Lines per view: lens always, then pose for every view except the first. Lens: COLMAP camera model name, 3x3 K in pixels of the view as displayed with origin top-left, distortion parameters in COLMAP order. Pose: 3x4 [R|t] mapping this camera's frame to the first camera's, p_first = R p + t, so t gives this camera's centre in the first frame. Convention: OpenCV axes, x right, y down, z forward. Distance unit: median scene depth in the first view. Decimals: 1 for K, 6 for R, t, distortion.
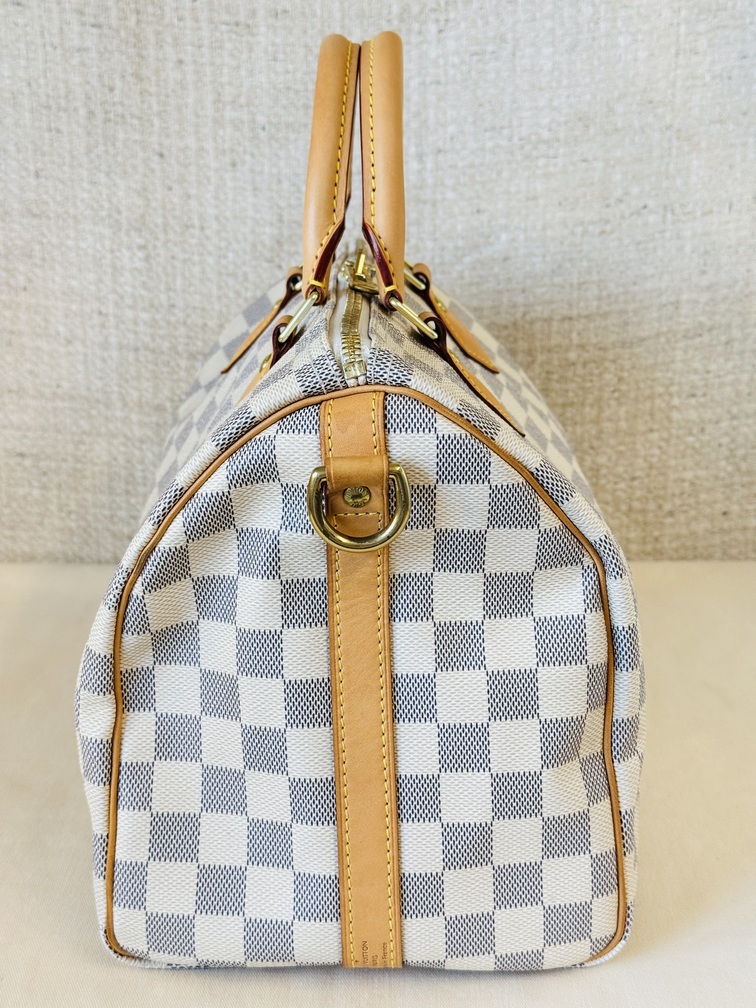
lens RADIAL K [[1402.8, 0, 371.9], [0, 1402.8, 509.1], [0, 0, 1]] dist [0.198904, -0.447124]
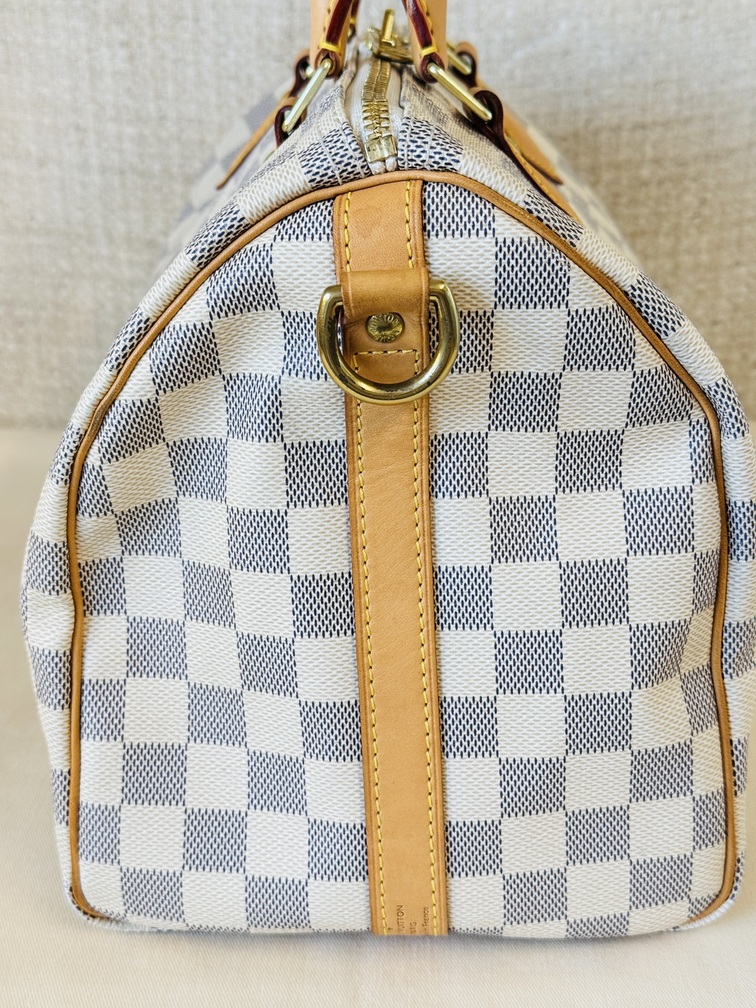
lens RADIAL K [[1413.8, 0, 373.0], [0, 1413.8, 507.2], [0, 0, 1]] dist [0.192522, -0.488796]
pose [[0.999751, -0.006195, -0.021418, -0.001724], [0.008105, 0.995886, 0.090249, 0.016473], [0.020770, -0.090401, 0.995689, 0.245027]]
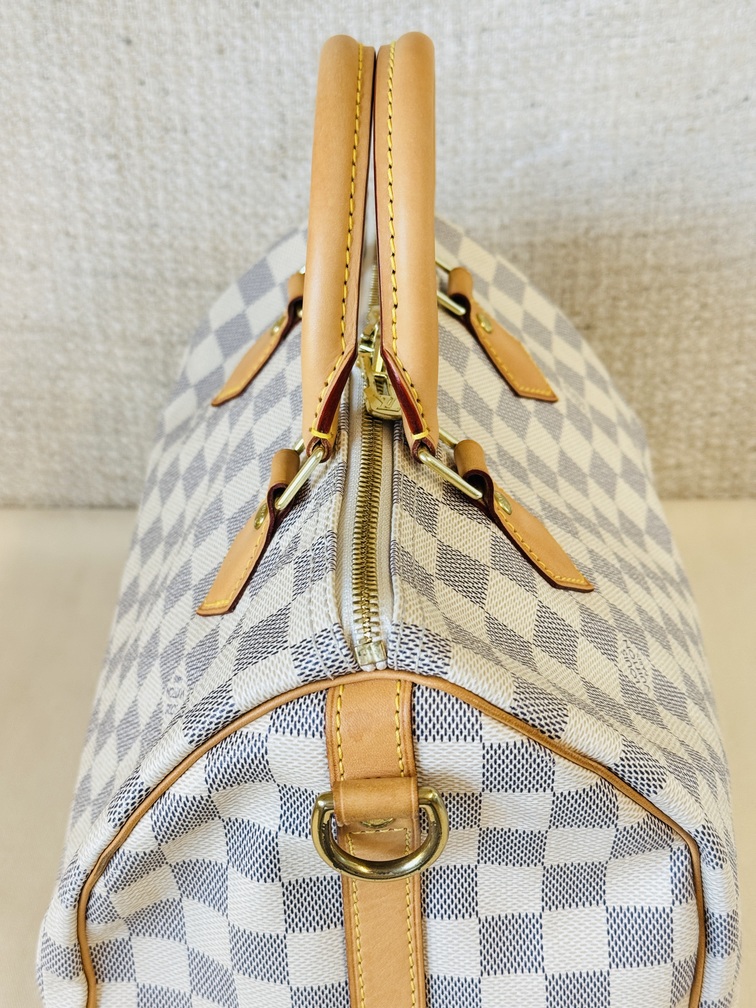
lens RADIAL K [[1413.8, 0, 373.0], [0, 1413.8, 507.2], [0, 0, 1]] dist [0.192522, -0.488796]
pose [[0.999579, -0.010671, -0.026996, 0.009131], [0.017440, 0.964198, 0.264610, -0.352748], [0.023206, -0.264970, 0.963977, 0.287574]]
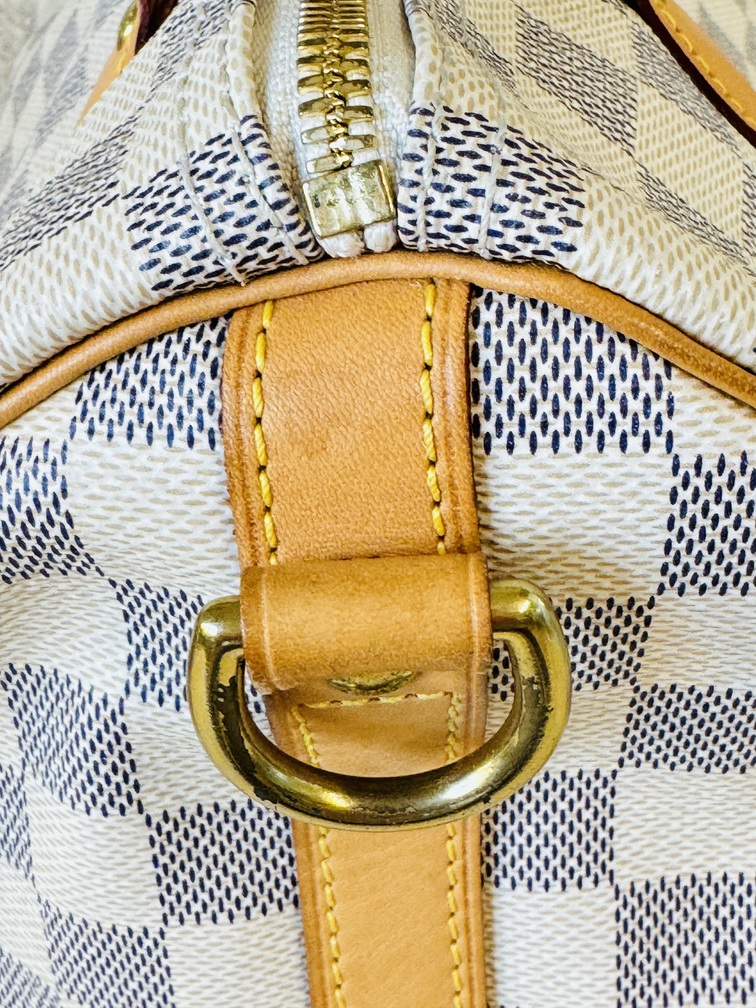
lens RADIAL K [[1399.1, 0, 377.1], [0, 1399.1, 377.7], [0, 0, 1]] dist [0.010375, -0.046153]
pose [[0.999311, -0.017027, -0.032969, 0.000373], [0.026071, 0.954430, 0.297295, -0.136622], [0.026404, -0.297950, 0.954216, 0.713415]]
